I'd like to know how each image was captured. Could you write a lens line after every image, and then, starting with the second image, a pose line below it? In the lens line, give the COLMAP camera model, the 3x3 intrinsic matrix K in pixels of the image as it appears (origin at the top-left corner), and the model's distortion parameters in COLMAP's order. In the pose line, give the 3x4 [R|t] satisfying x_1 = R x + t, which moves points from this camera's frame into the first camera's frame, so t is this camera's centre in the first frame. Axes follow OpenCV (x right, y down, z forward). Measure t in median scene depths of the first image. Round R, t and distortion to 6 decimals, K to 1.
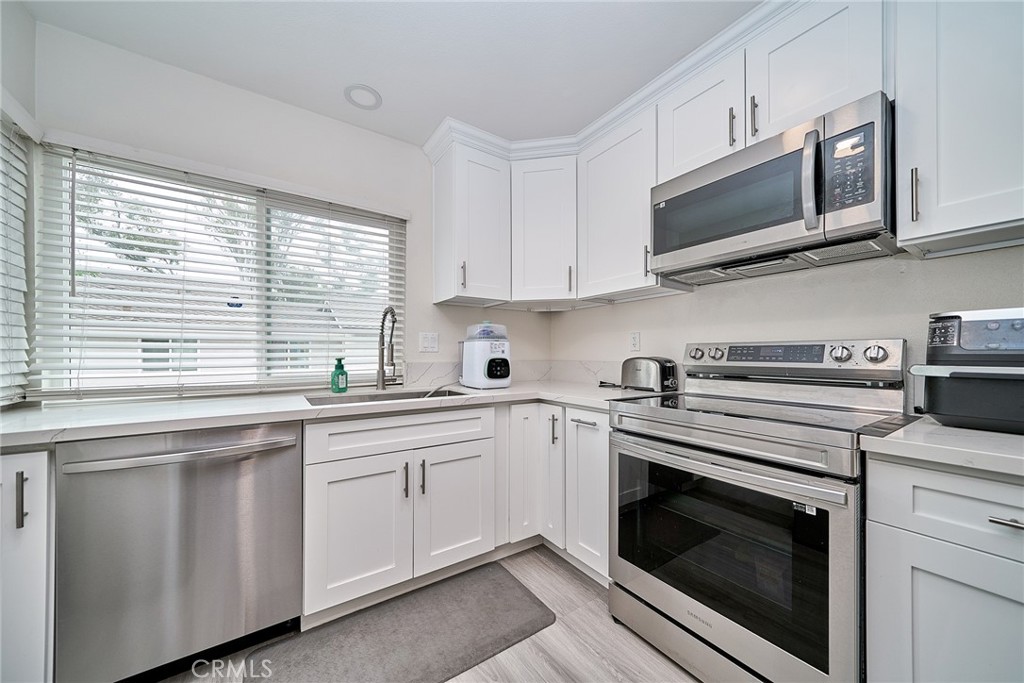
lens RADIAL K [[365.0, 0, 530.1], [0, 365.0, 350.0], [0, 0, 1]] dist [0.000338, -0.000101]
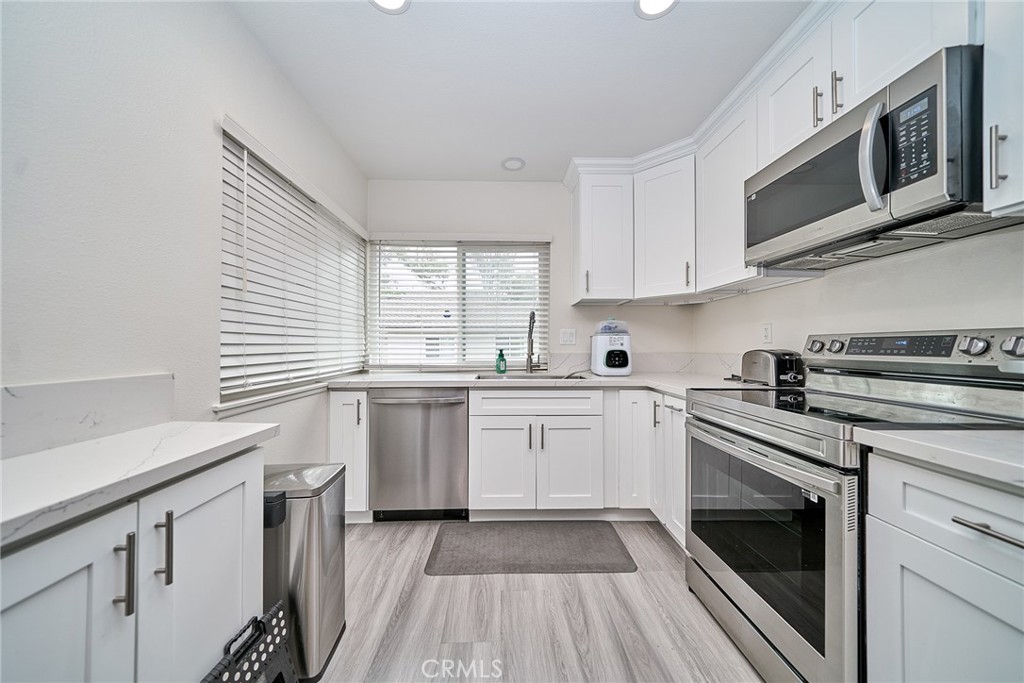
lens RADIAL K [[365.1, 0, 511.9], [0, 365.1, 337.3], [0, 0, 1]] dist [0.000996, -0.000011]
pose [[0.830564, -0.013609, -0.556756, 0.353334], [0.005917, 0.999861, -0.015613, -0.001979], [0.556891, 0.009673, 0.830529, -0.187796]]
